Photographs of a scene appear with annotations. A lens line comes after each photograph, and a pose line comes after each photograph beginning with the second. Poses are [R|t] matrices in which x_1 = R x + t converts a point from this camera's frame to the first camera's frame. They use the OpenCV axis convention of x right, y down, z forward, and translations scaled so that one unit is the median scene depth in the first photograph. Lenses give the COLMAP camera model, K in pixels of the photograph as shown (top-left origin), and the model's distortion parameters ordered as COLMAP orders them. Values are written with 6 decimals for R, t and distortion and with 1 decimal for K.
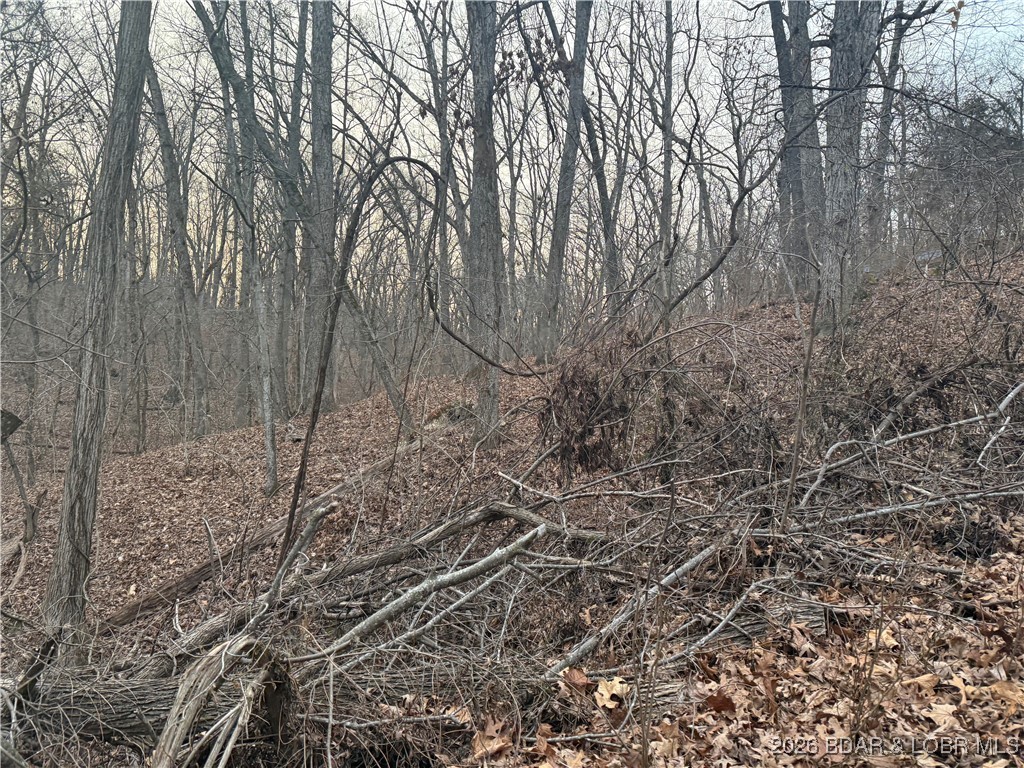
lens RADIAL K [[712.5, 0, 521.1], [0, 712.5, 384.3], [0, 0, 1]] dist [0.045703, -0.046570]
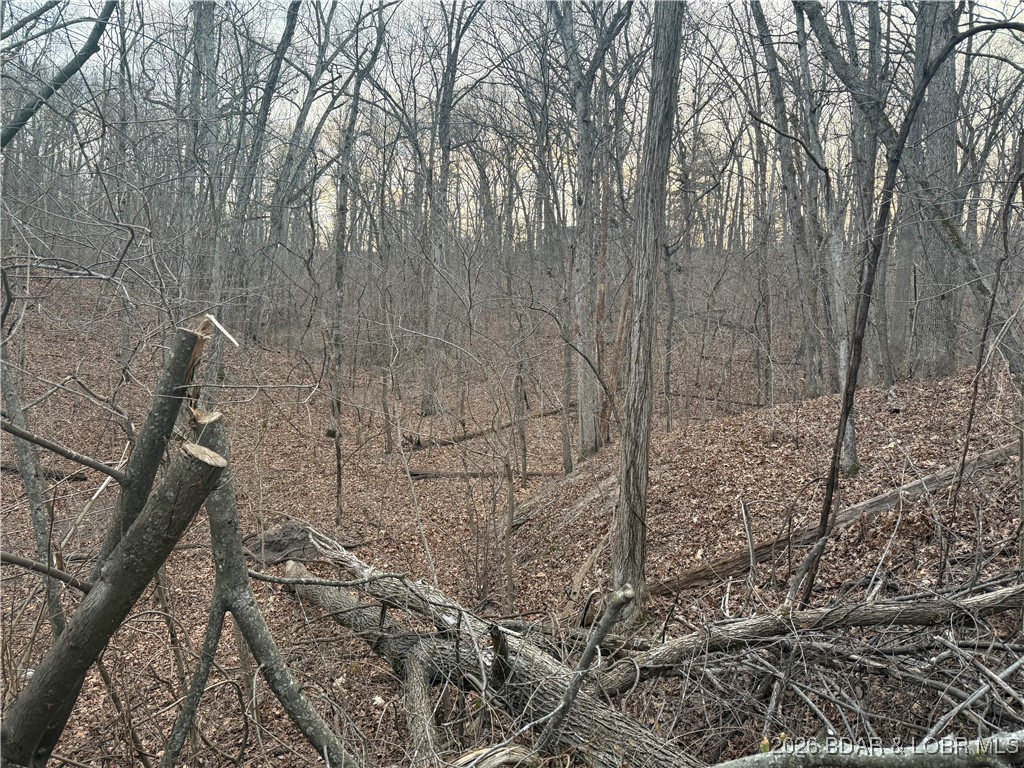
lens RADIAL K [[712.5, 0, 513.1], [0, 712.5, 377.3], [0, 0, 1]] dist [0.045703, -0.046570]
pose [[0.655654, 0.019358, -0.754813, 0.047700], [0.025036, 0.998564, 0.047357, -0.019495], [0.754646, -0.049948, 0.654228, 0.142400]]
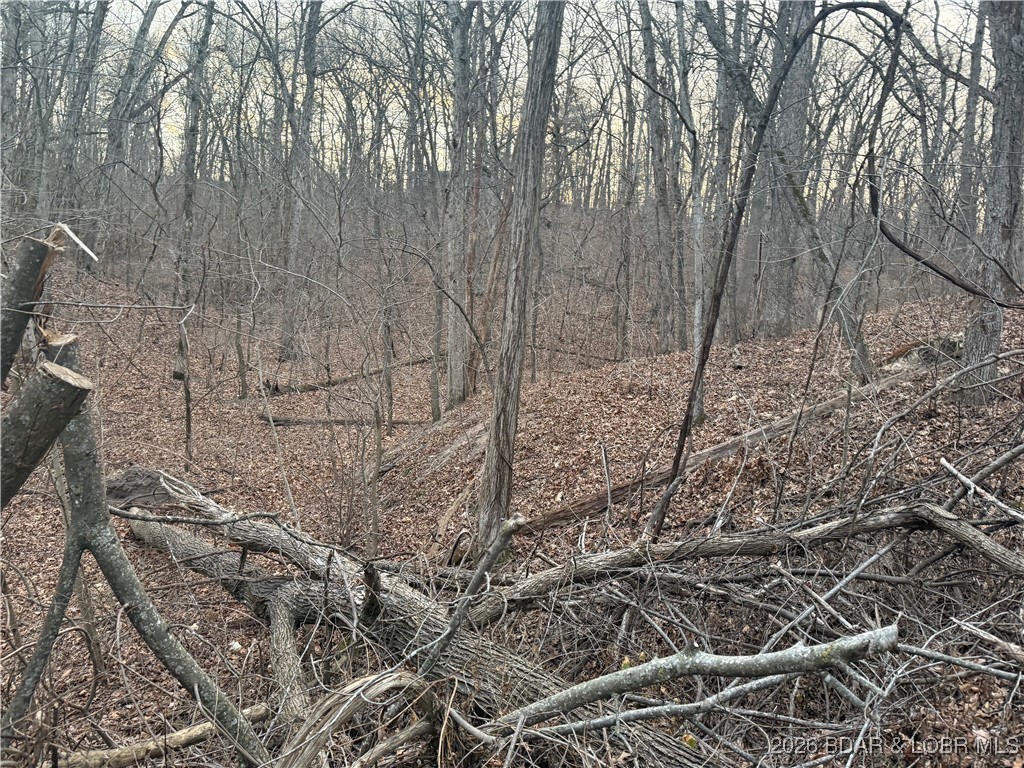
lens RADIAL K [[712.5, 0, 507.0], [0, 712.5, 383.4], [0, 0, 1]] dist [0.045703, -0.046570]
pose [[0.778900, 0.097243, -0.619563, 0.039702], [-0.023713, 0.991766, 0.125850, -0.014322], [0.626699, -0.083333, 0.774793, 0.136629]]
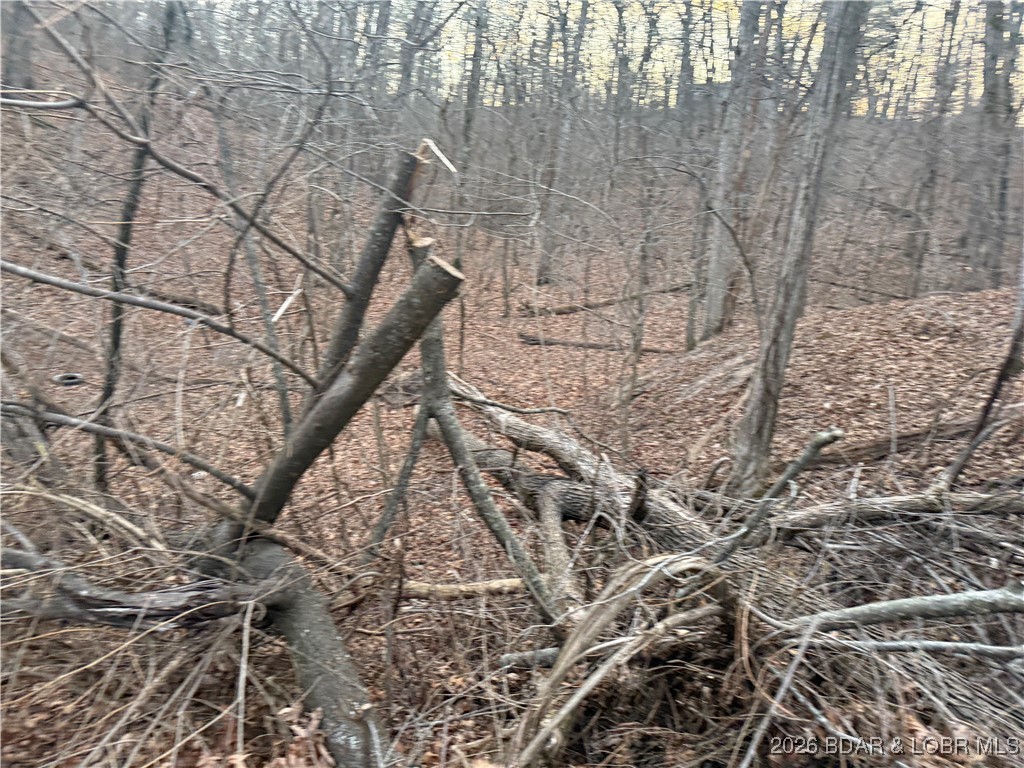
lens RADIAL K [[712.5, 0, 502.8], [0, 712.5, 390.9], [0, 0, 1]] dist [0.045703, -0.046570]
pose [[0.513670, 0.226591, -0.827526, 0.037974], [-0.033672, 0.969077, 0.244449, -0.008221], [0.857327, -0.097701, 0.505415, 0.110586]]
